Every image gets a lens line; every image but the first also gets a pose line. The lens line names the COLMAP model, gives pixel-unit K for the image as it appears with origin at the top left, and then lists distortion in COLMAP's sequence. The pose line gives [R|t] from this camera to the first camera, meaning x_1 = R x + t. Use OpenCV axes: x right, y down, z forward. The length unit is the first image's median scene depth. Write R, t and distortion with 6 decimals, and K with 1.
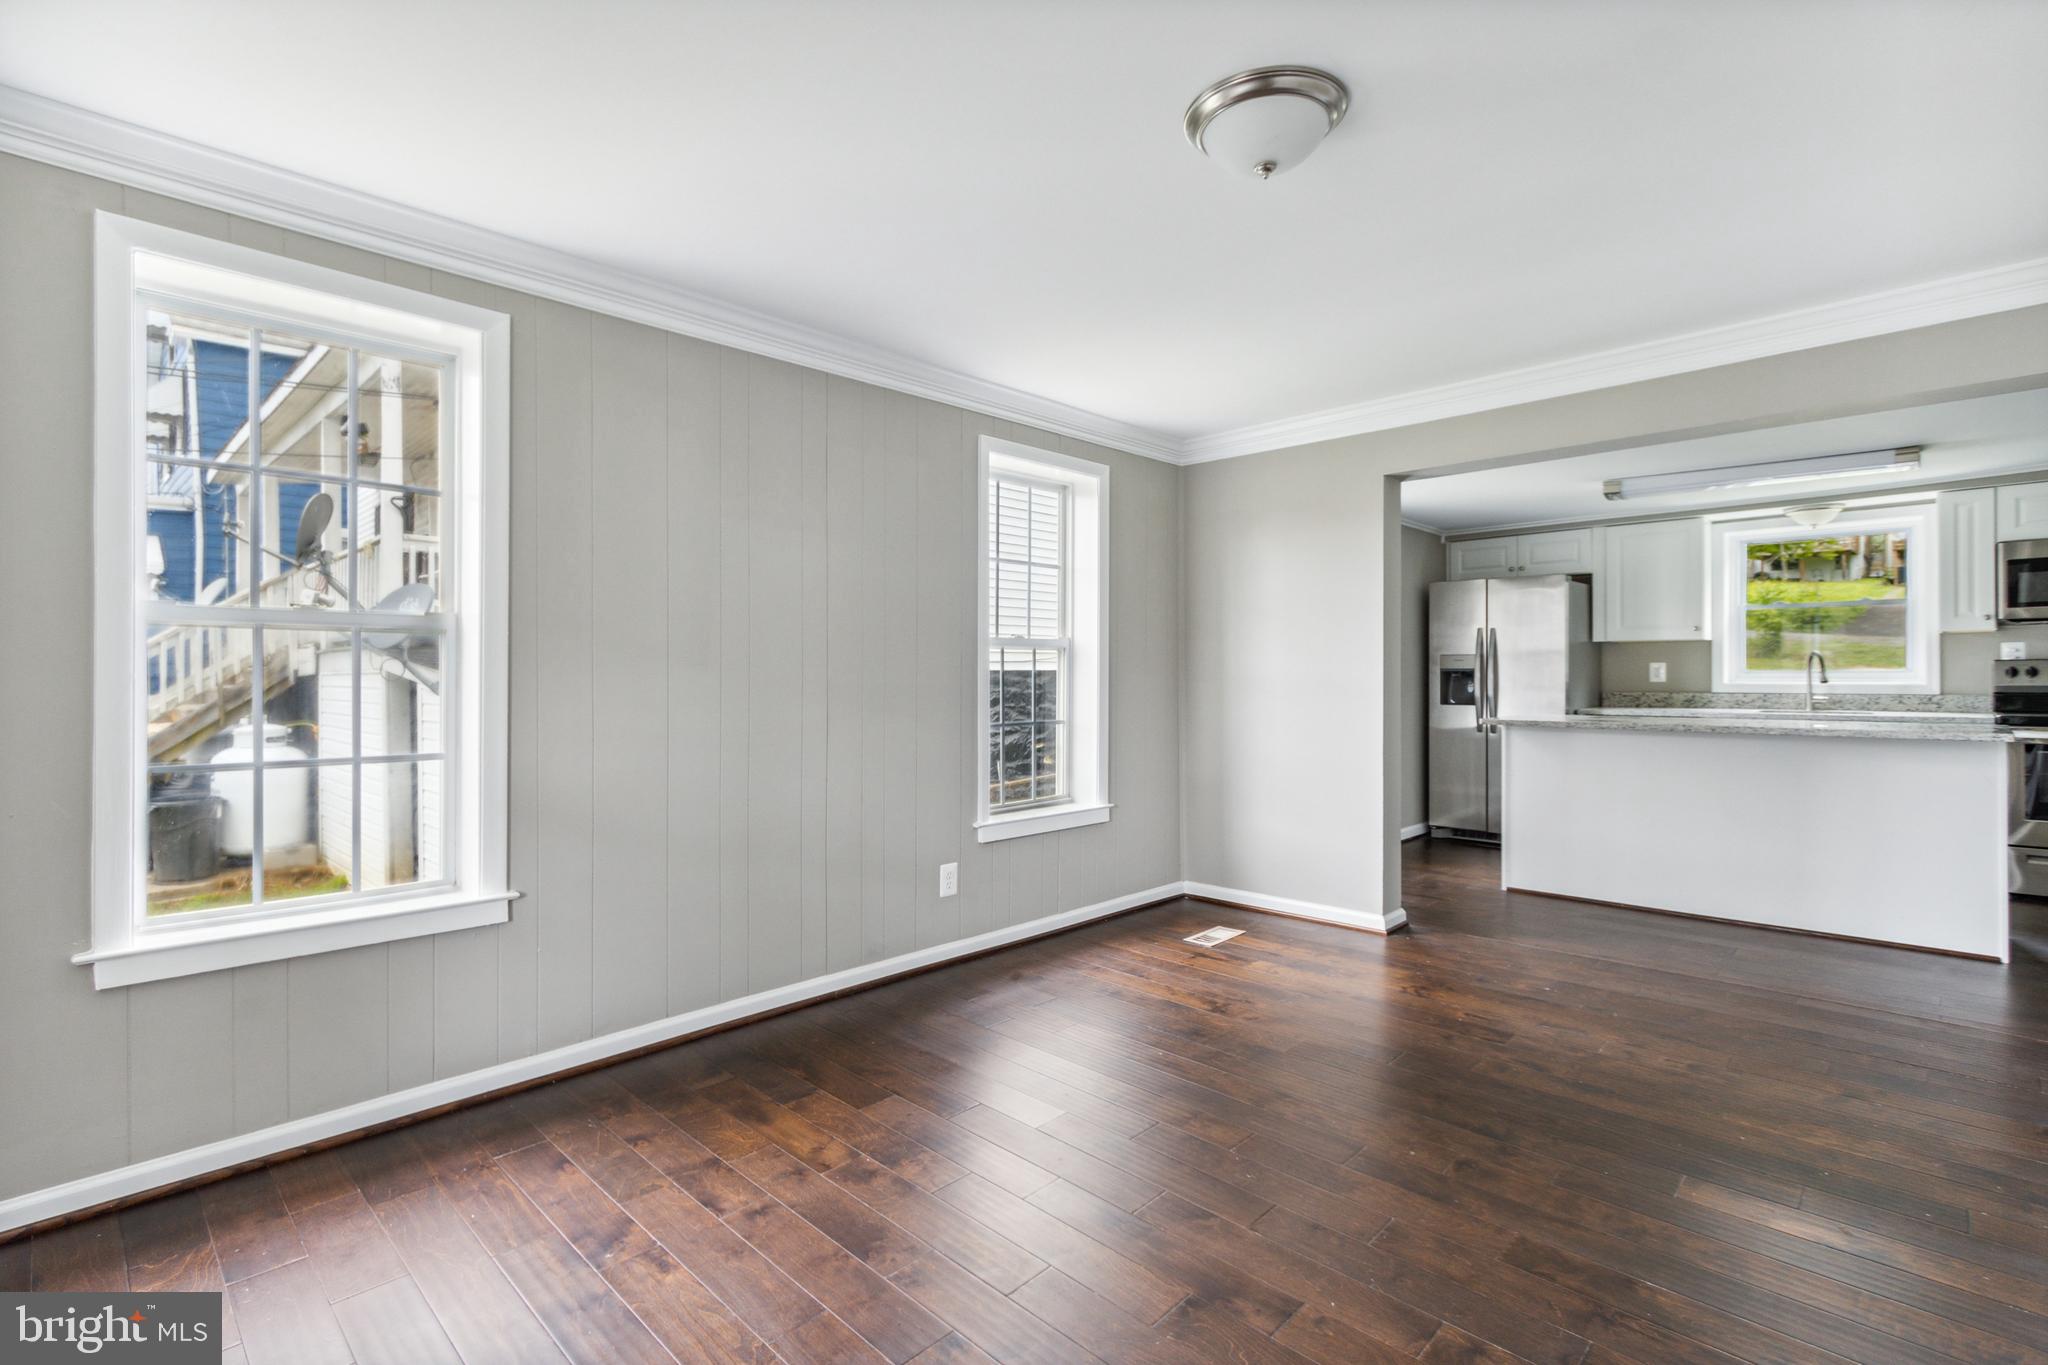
lens RADIAL K [[959.0, 0, 1002.5], [0, 959.0, 672.7], [0, 0, 1]] dist [0.003911, 0.000233]
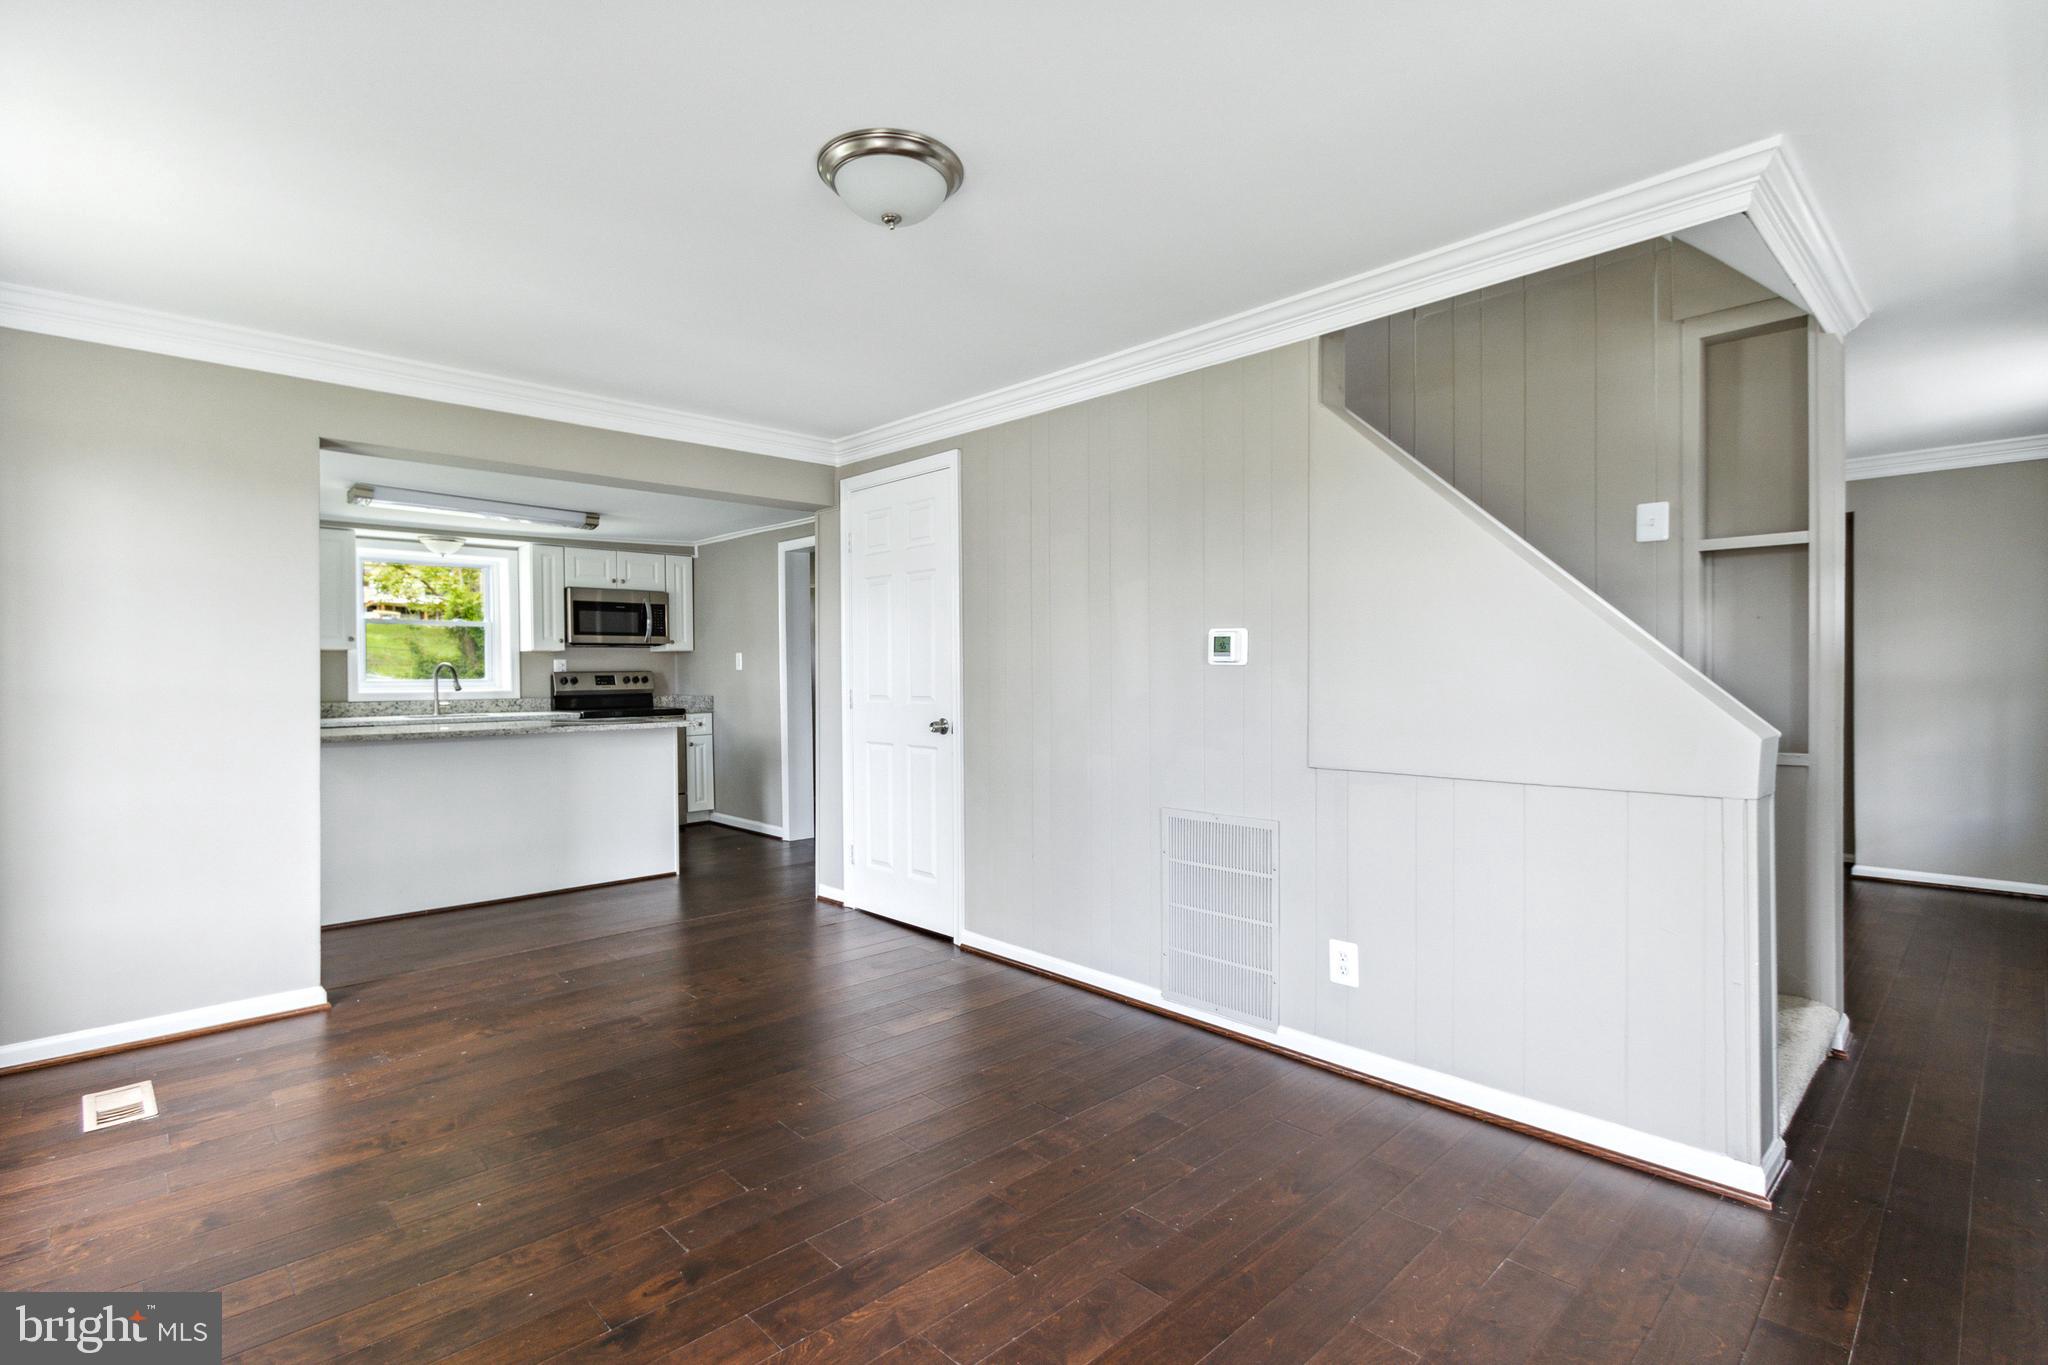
lens RADIAL K [[959.0, 0, 1002.5], [0, 959.0, 672.7], [0, 0, 1]] dist [0.003911, 0.000233]
pose [[0.023403, 0.006475, 0.999705, -0.320287], [0.005878, 0.999961, -0.006614, 0.000465], [-0.999709, 0.006031, 0.023364, 0.334036]]
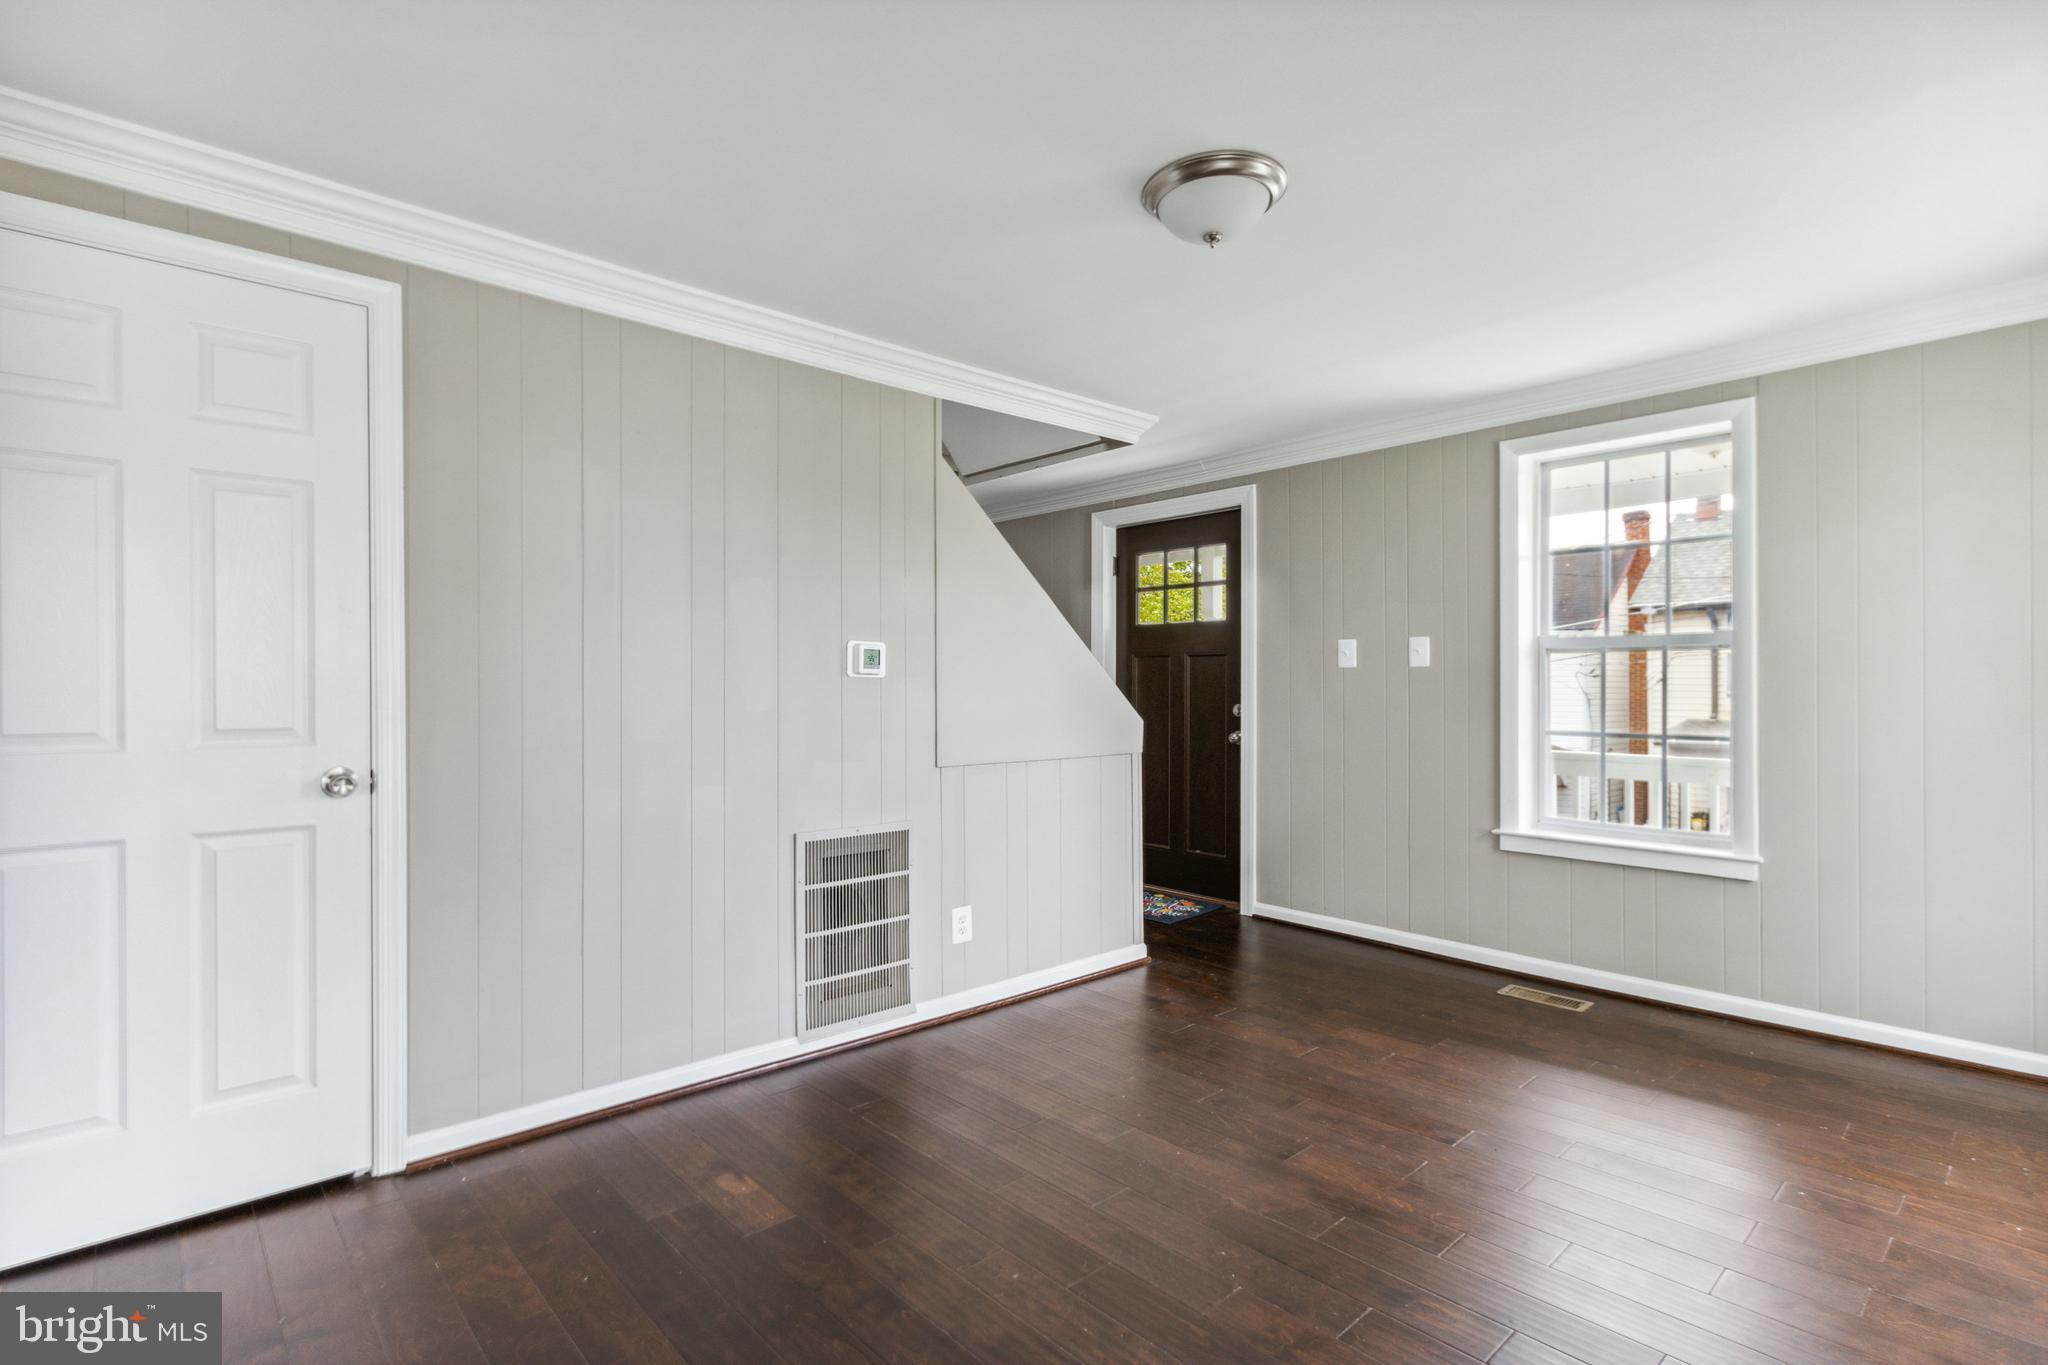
lens RADIAL K [[960.0, 0, 1024.0], [0, 960.0, 682.5], [0, 0, 1]] dist [0.002359, -0.000310]
pose [[-0.998729, 0.005461, 0.050098, 0.172317], [0.005373, 0.999984, -0.001897, -0.002892], [-0.050108, -0.001625, -0.998743, 0.832738]]
